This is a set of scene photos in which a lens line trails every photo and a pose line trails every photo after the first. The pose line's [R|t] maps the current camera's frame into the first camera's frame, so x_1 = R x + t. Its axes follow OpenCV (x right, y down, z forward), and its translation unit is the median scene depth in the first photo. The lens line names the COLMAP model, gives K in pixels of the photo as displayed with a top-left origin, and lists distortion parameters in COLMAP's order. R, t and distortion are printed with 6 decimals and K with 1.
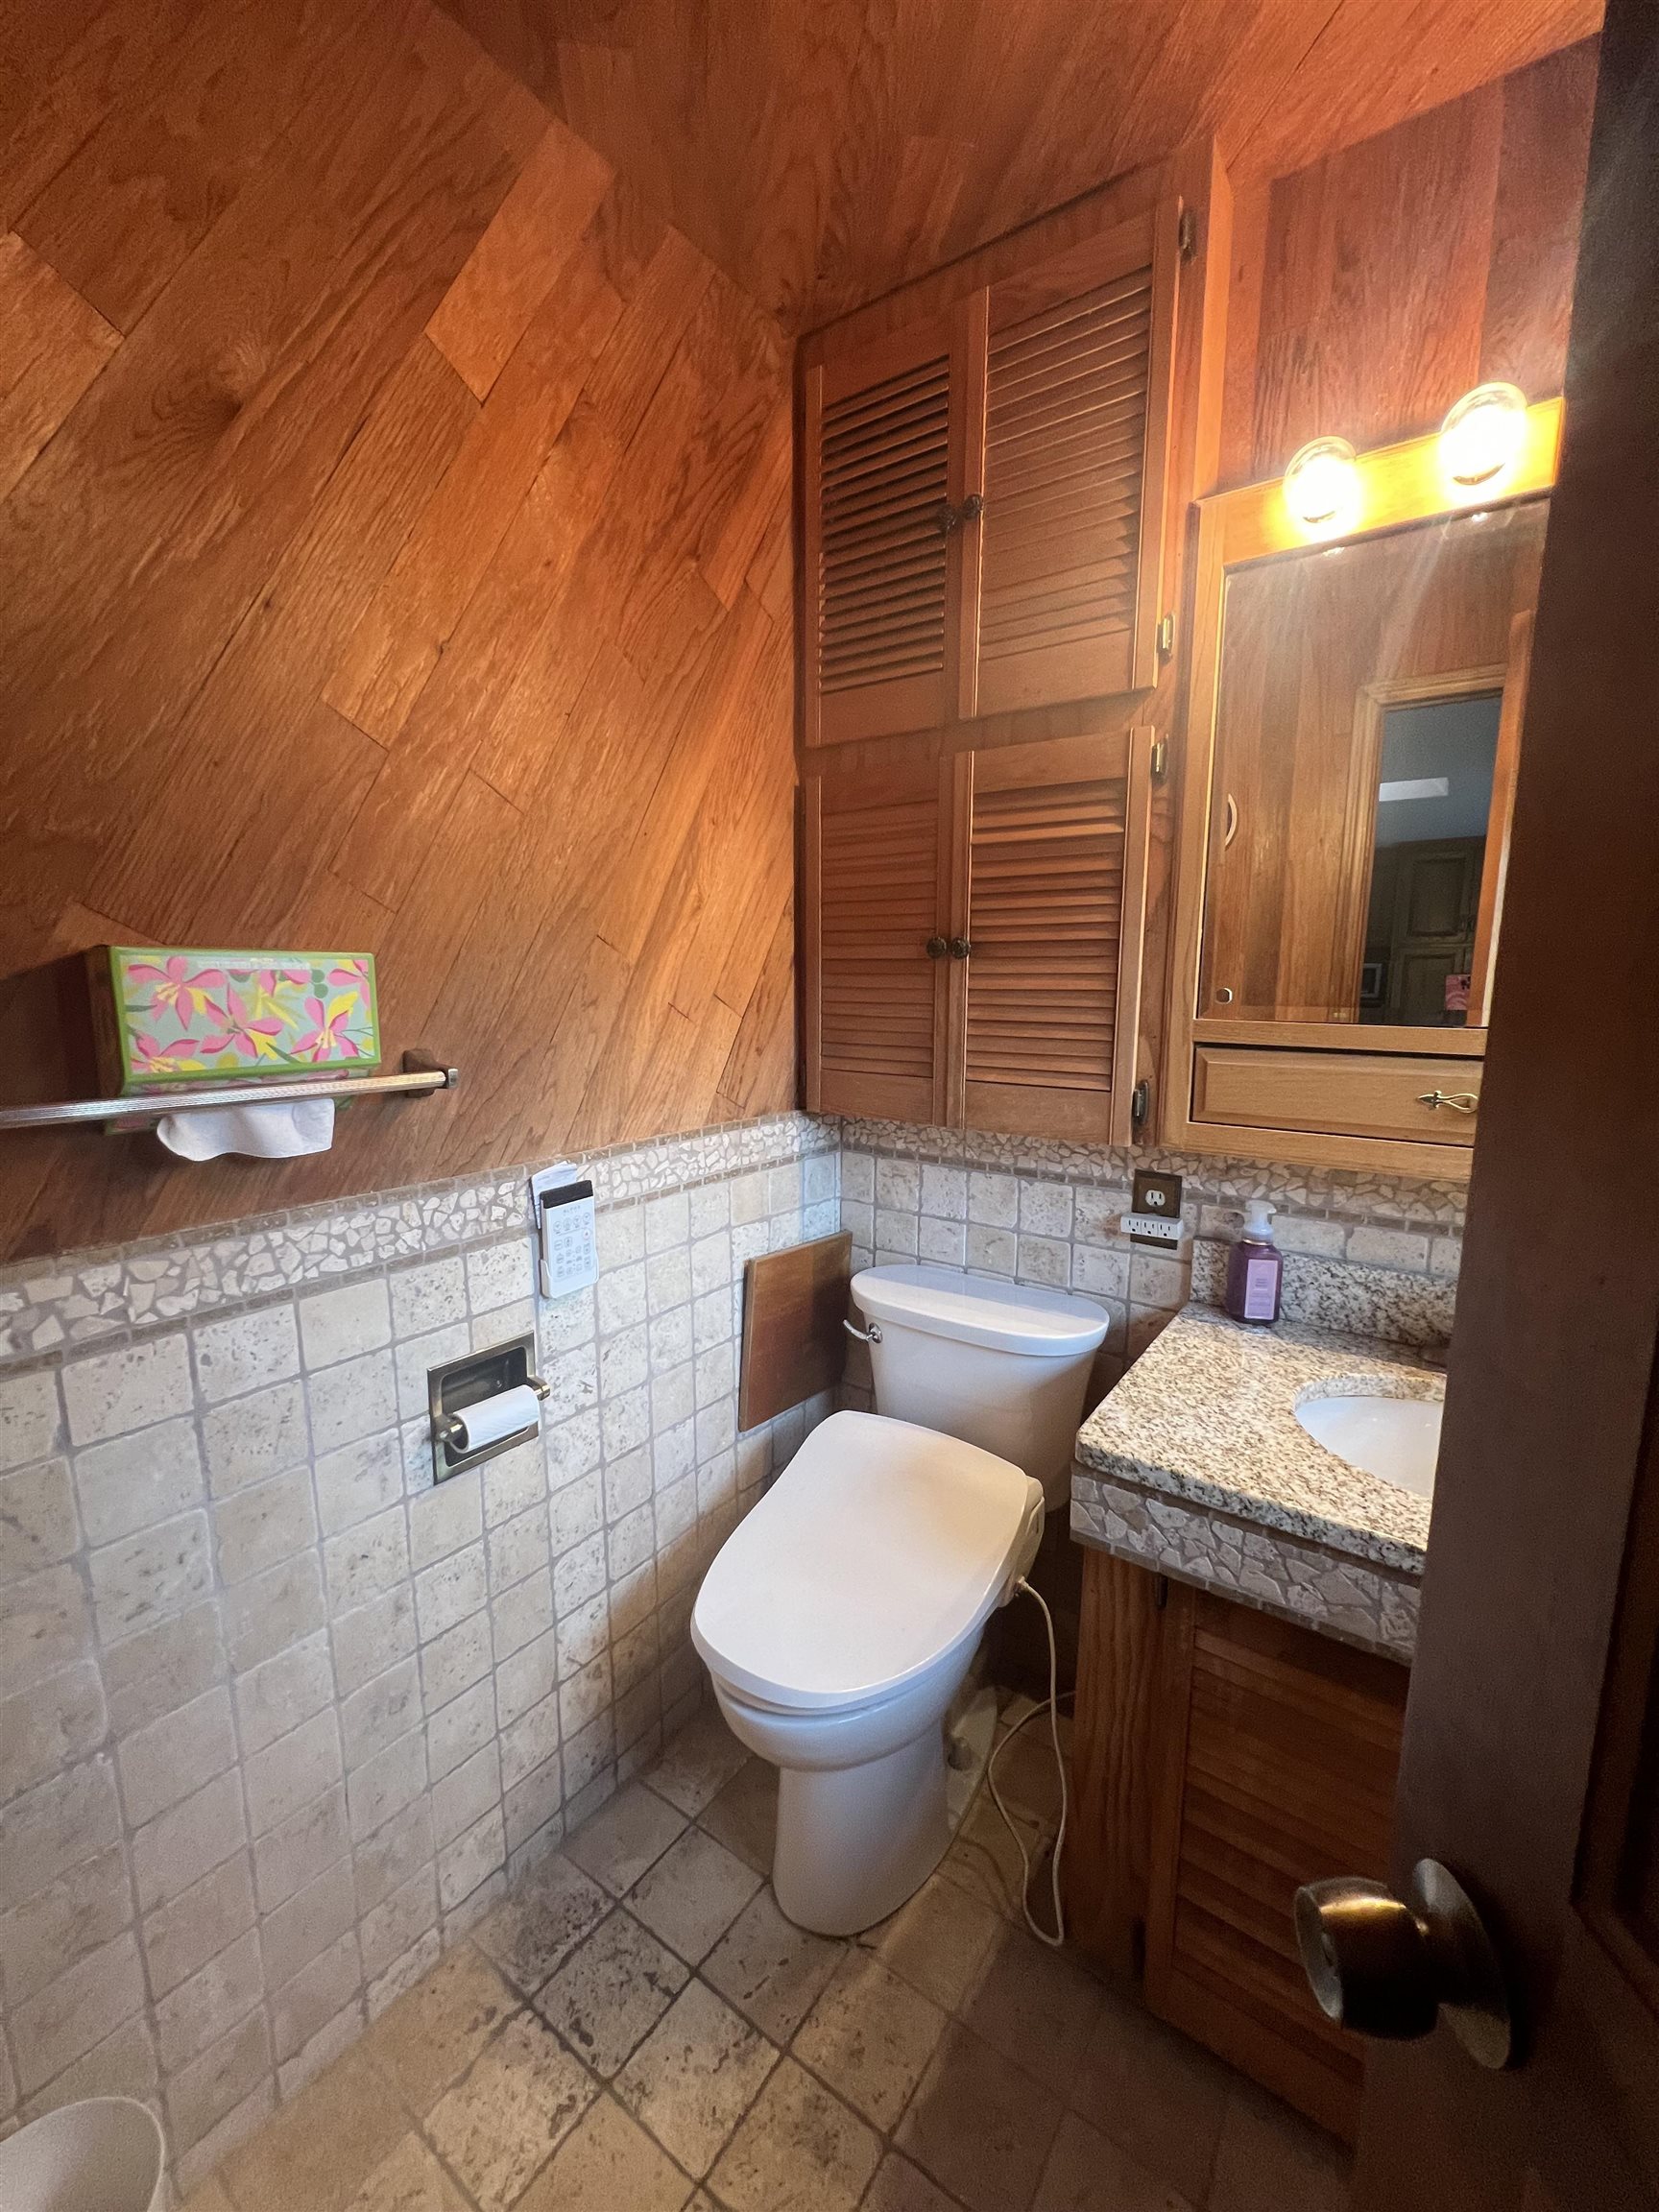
lens RADIAL K [[888.4, 0, 830.1], [0, 888.4, 1111.6], [0, 0, 1]] dist [-0.003029, 0.000694]
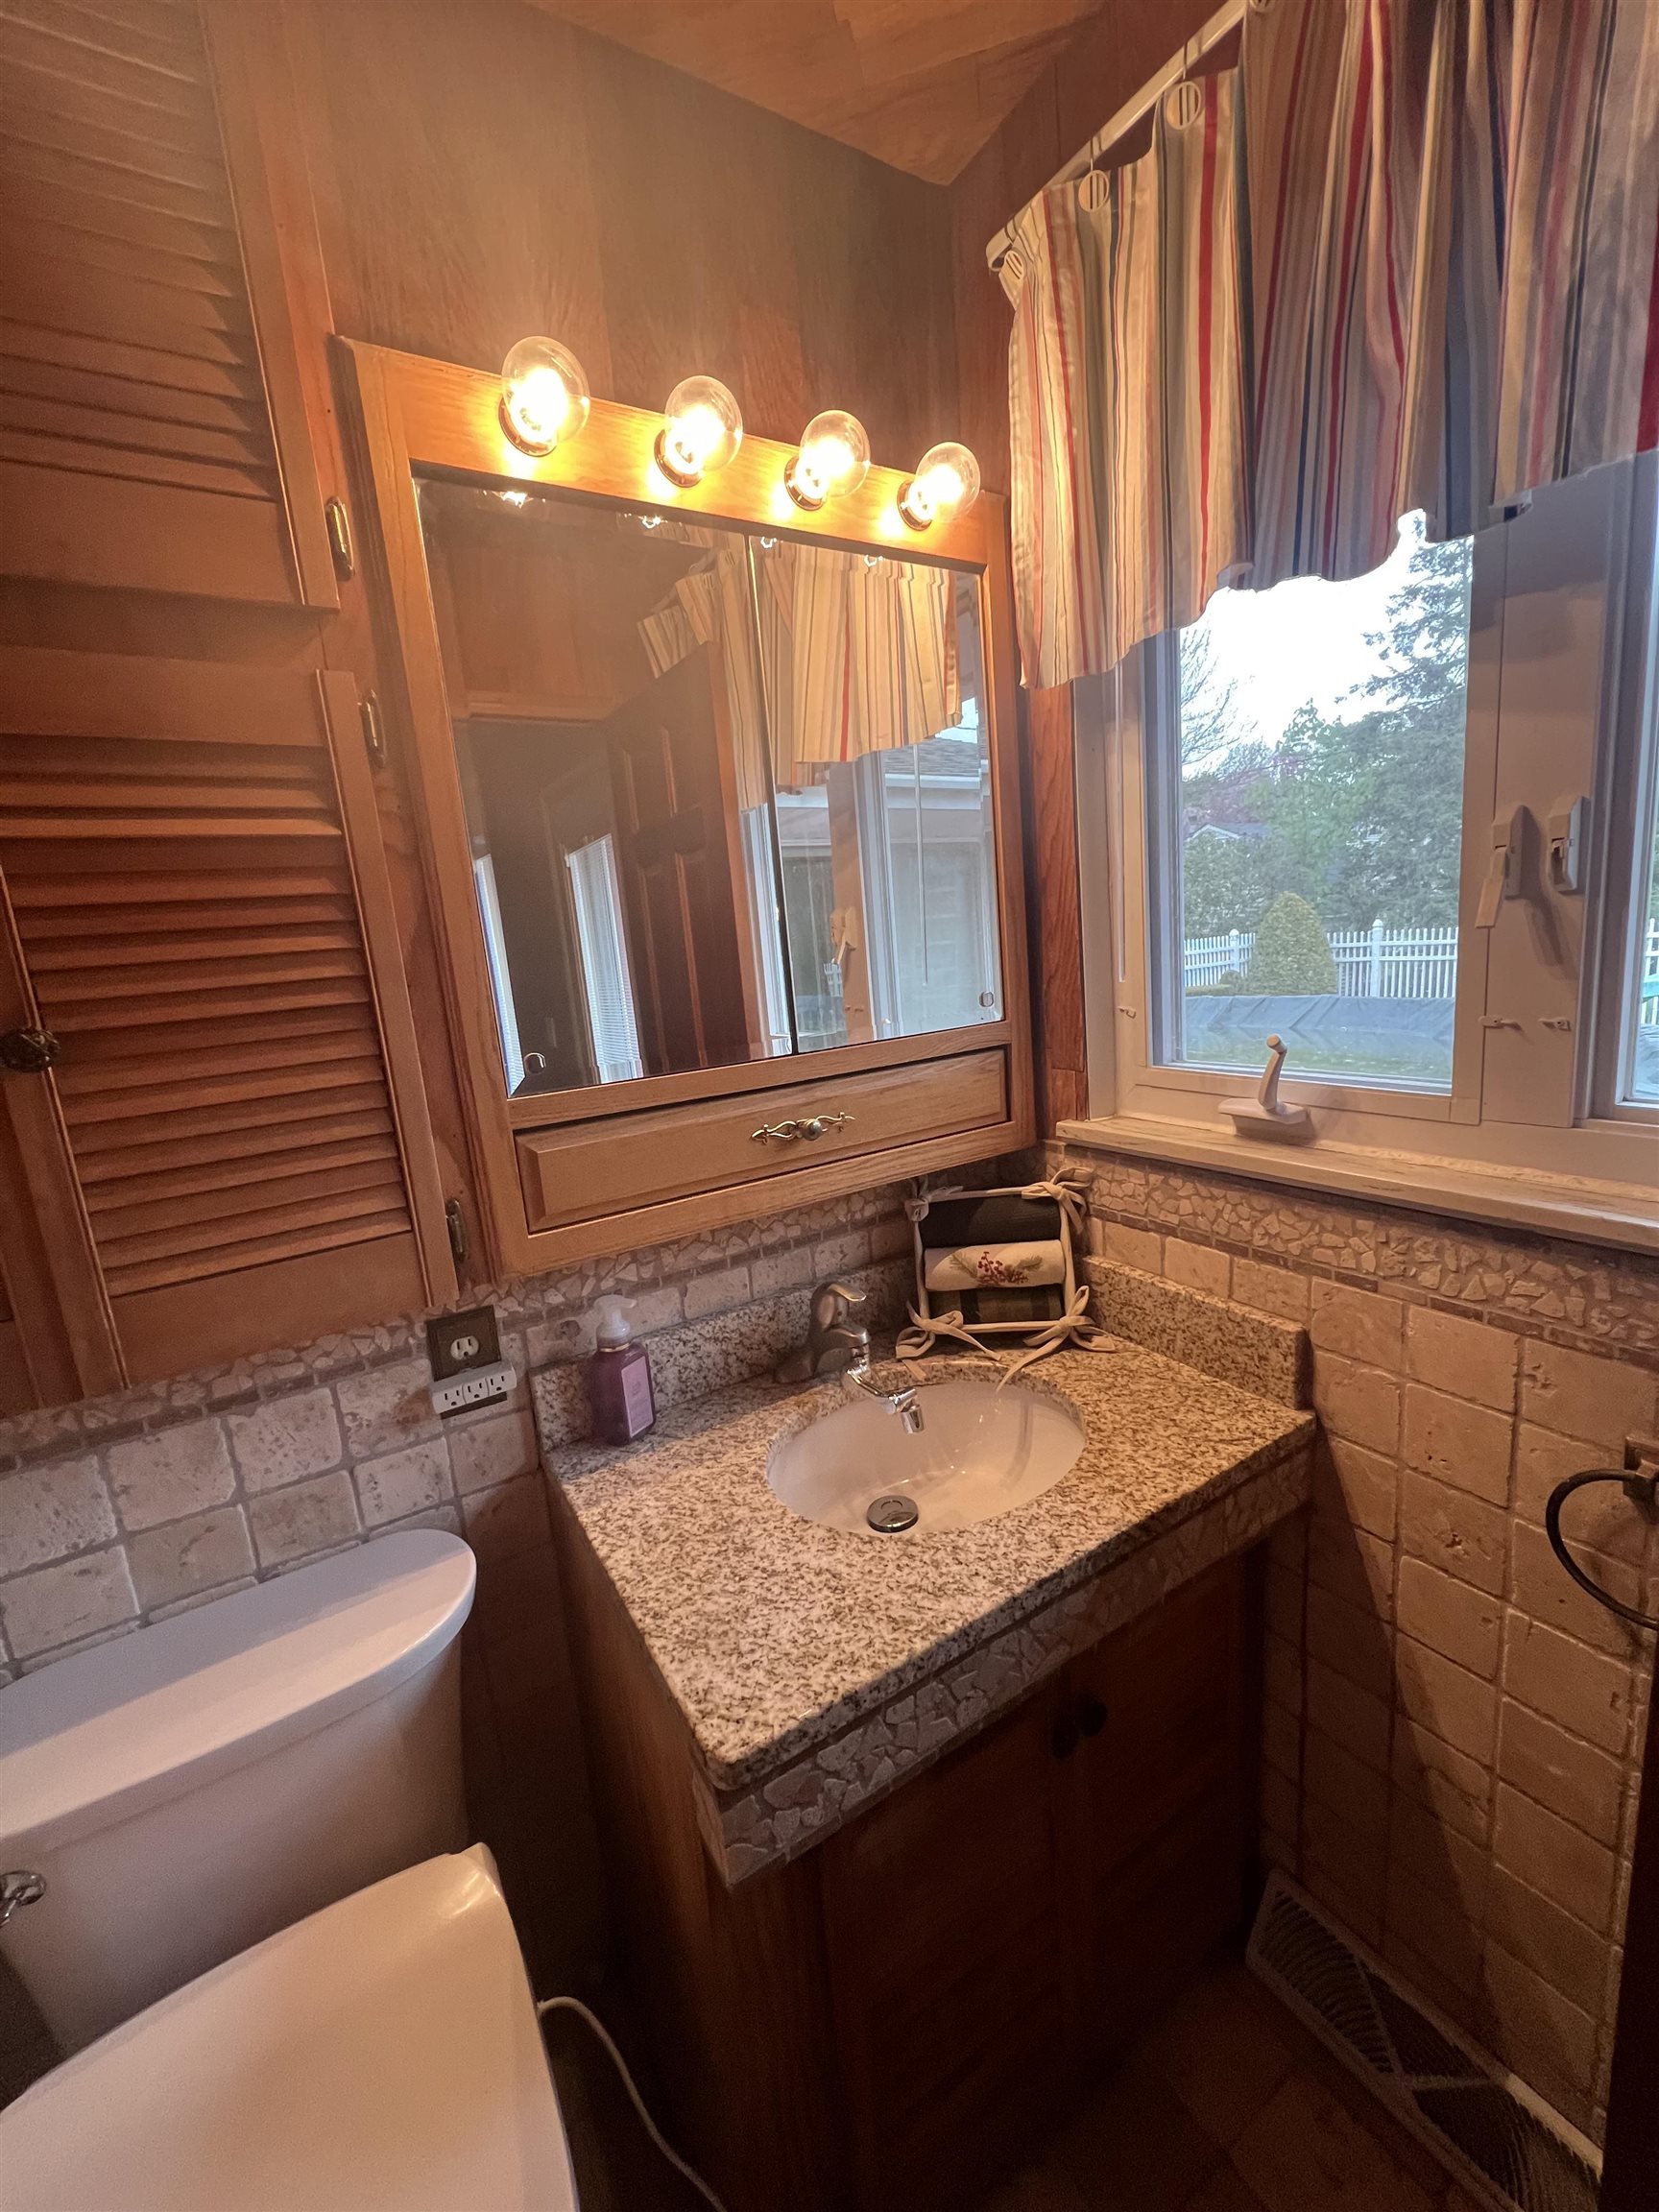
lens RADIAL K [[888.4, 0, 830.6], [0, 888.4, 1107.2], [0, 0, 1]] dist [-0.003029, 0.000694]
pose [[0.386092, -0.206739, 0.898995, -0.137281], [0.223110, 0.966556, 0.126456, -0.125933], [-0.895073, 0.151751, 0.419305, 0.437339]]
